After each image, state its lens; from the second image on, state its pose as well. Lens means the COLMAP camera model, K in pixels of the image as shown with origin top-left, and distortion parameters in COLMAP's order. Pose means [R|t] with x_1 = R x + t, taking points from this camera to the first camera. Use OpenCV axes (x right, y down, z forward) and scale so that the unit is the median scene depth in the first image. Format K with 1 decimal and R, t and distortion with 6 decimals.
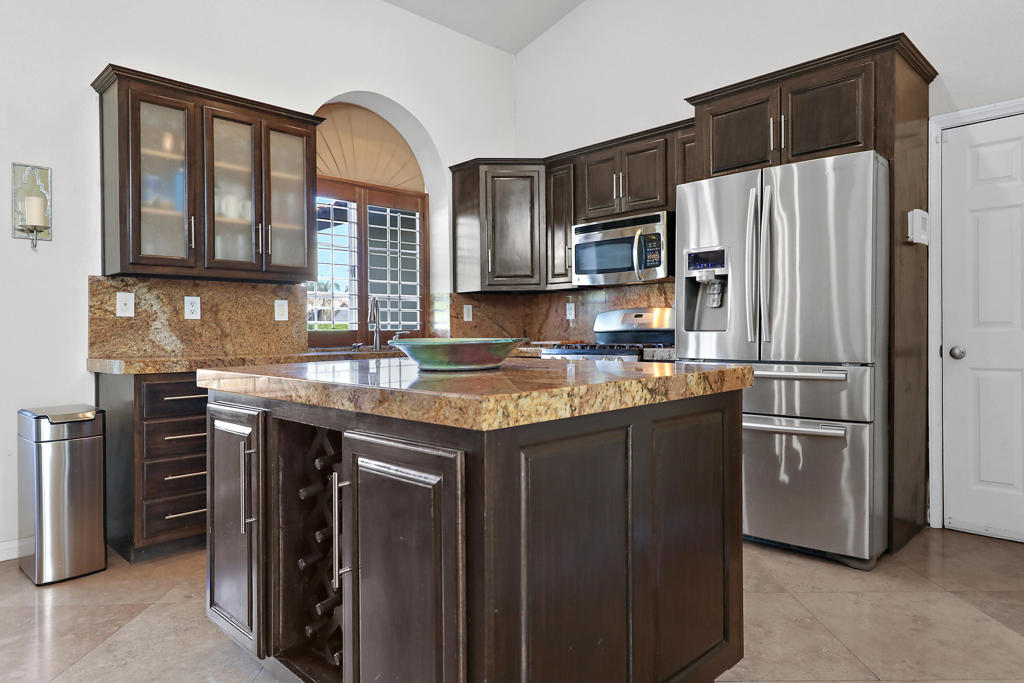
lens RADIAL K [[640.0, 0, 512.0], [0, 640.0, 341.5], [0, 0, 1]] dist [-0.000857, -0.000170]
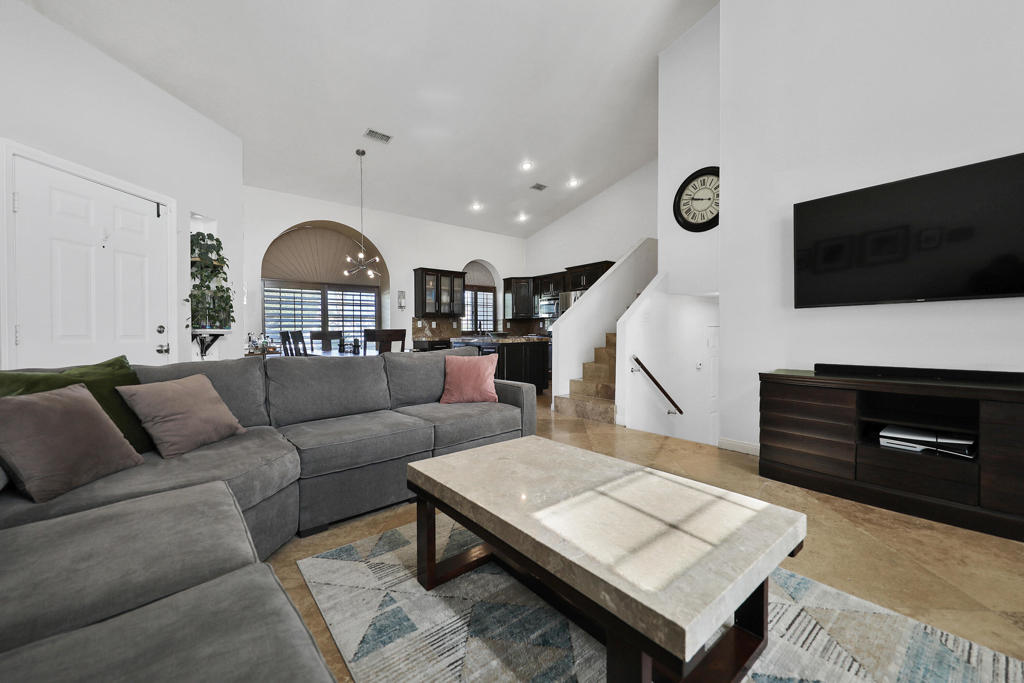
lens RADIAL K [[402.0, 0, 512.0], [0, 402.0, 341.5], [0, 0, 1]] dist [0.000033, -0.000001]
pose [[0.995550, 0.006652, -0.093997, 0.165767], [-0.005317, 0.999882, 0.014445, 0.009123], [0.094082, -0.013881, 0.995468, -1.192508]]
